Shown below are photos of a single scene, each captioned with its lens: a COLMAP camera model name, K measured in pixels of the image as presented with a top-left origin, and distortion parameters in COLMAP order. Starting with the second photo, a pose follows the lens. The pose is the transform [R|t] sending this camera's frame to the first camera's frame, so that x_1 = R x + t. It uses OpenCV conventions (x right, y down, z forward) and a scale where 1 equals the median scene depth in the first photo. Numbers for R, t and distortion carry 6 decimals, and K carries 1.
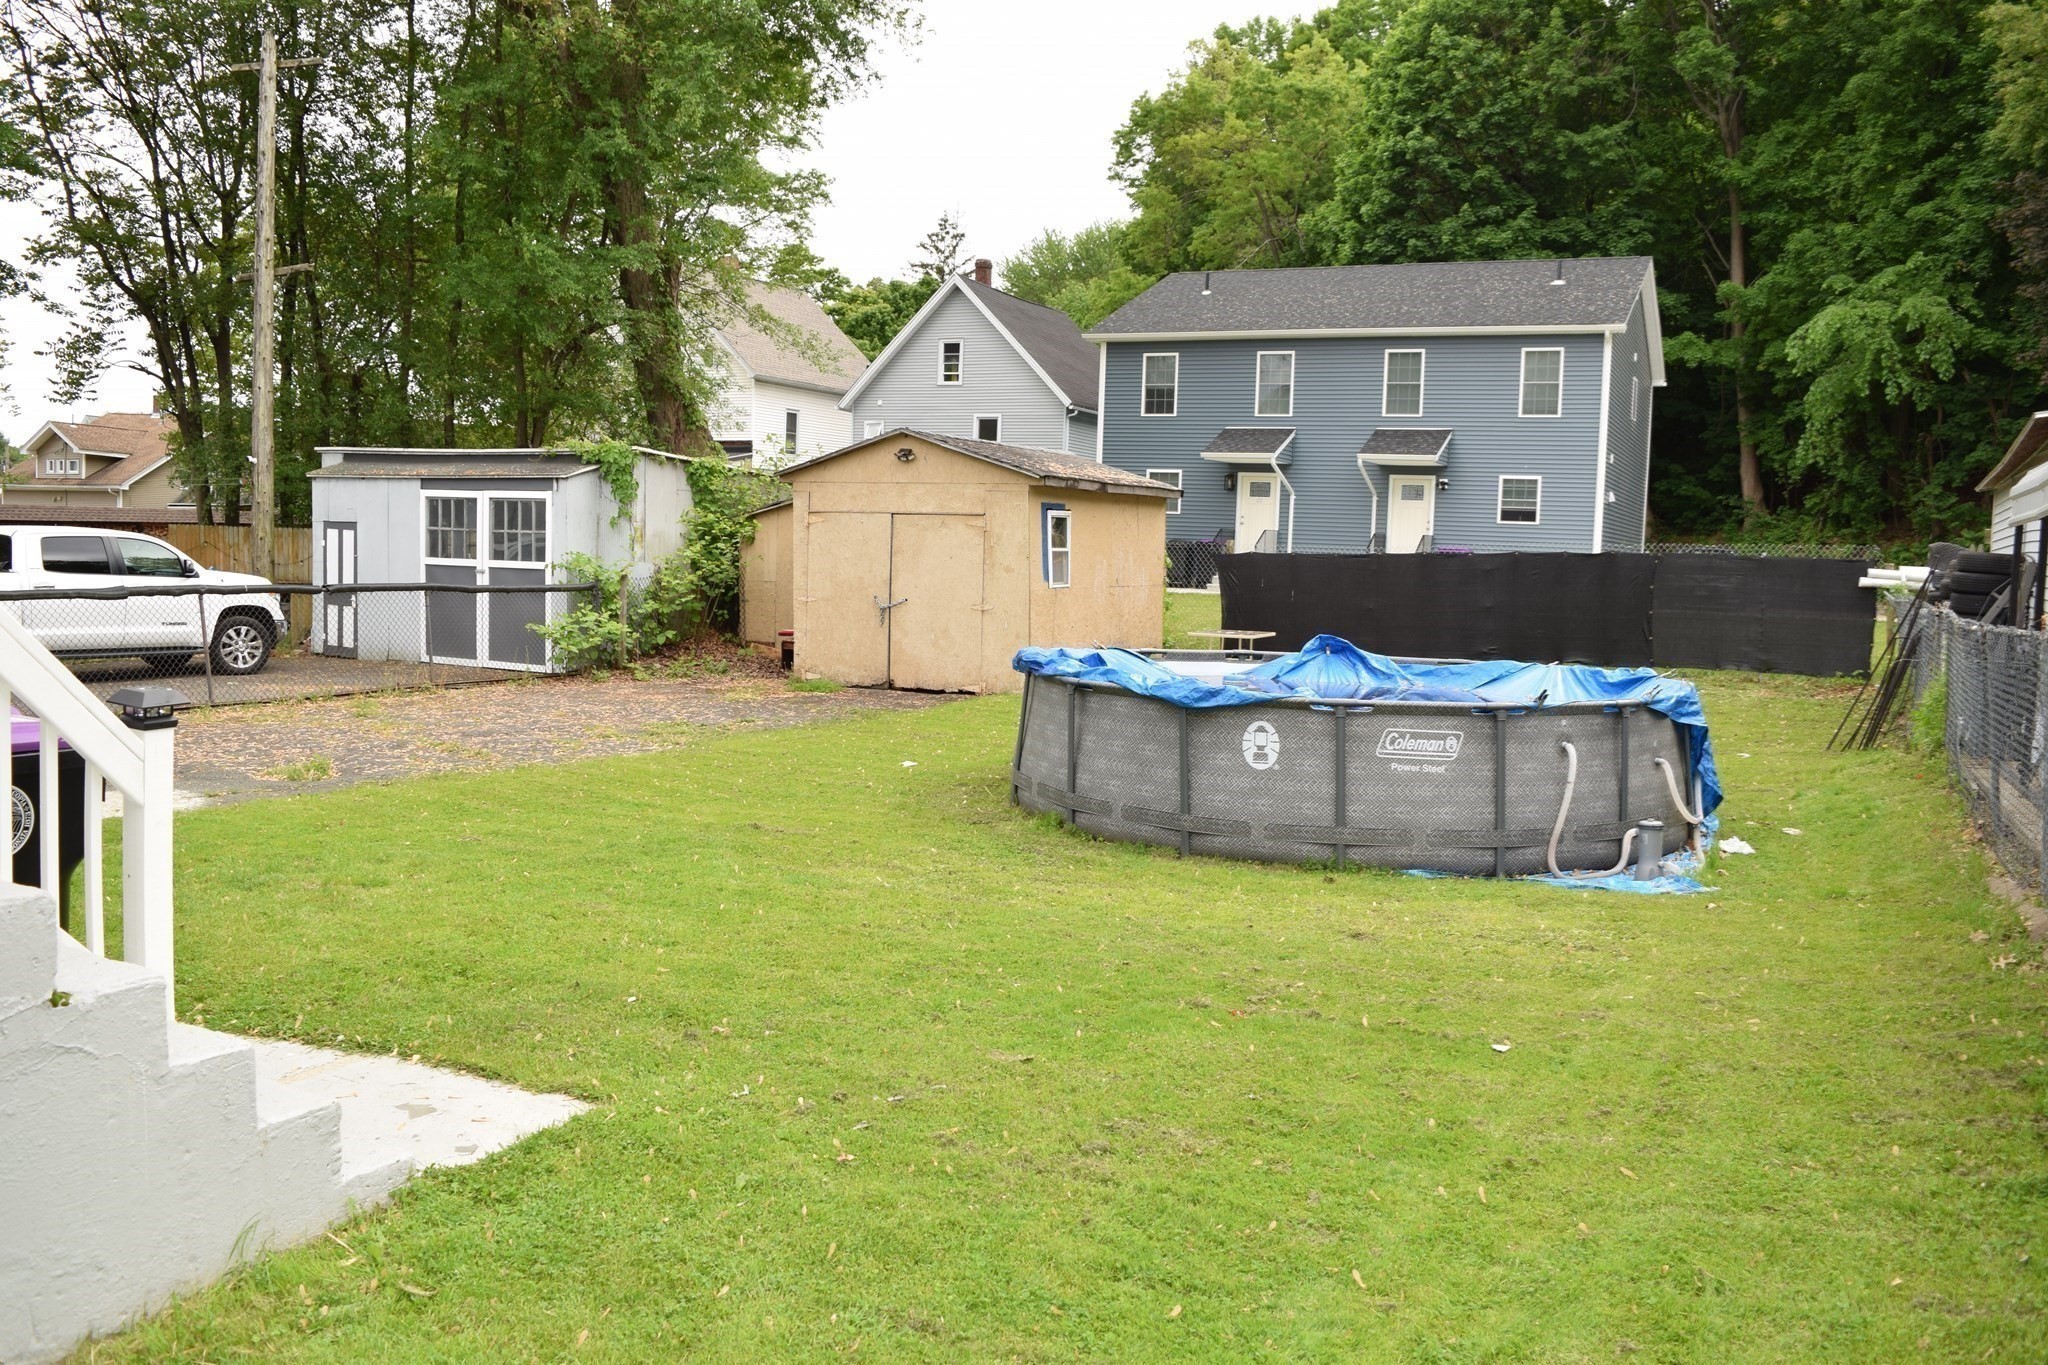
lens RADIAL K [[1621.2, 0, 1030.0], [0, 1621.2, 666.8], [0, 0, 1]] dist [-0.097176, 0.025905]
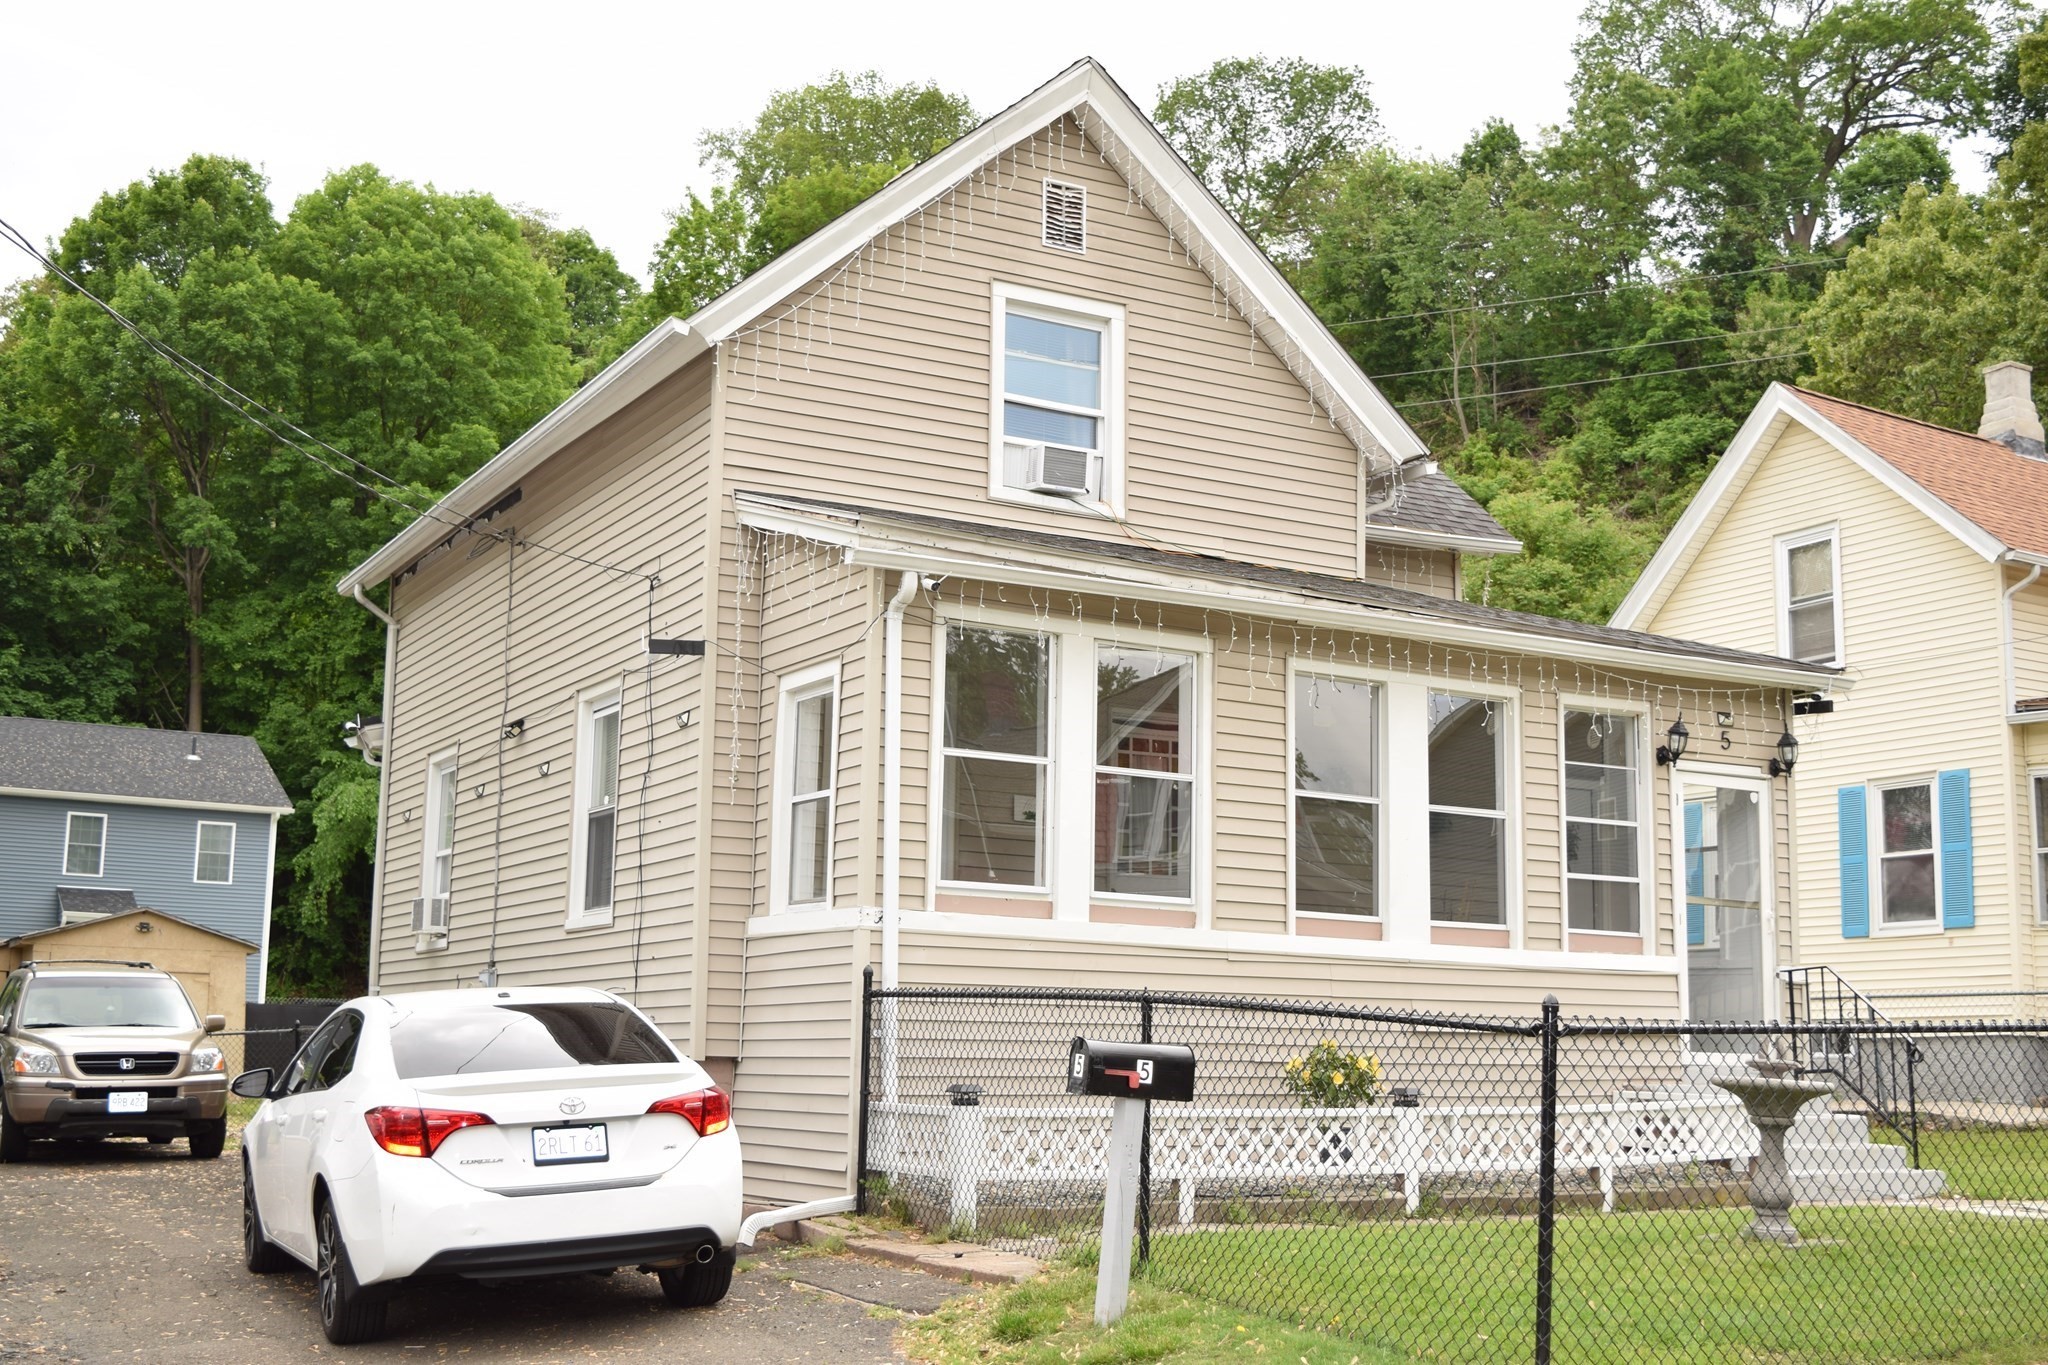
lens RADIAL K [[2300.3, 0, 1024.3], [0, 2300.3, 696.2], [0, 0, 1]] dist [-0.058816, 0.000000]
pose [[0.562737, 0.107953, 0.819556, -0.487355], [0.065855, 0.982430, -0.174626, 0.022026], [-0.824008, 0.152240, 0.545741, -0.253024]]
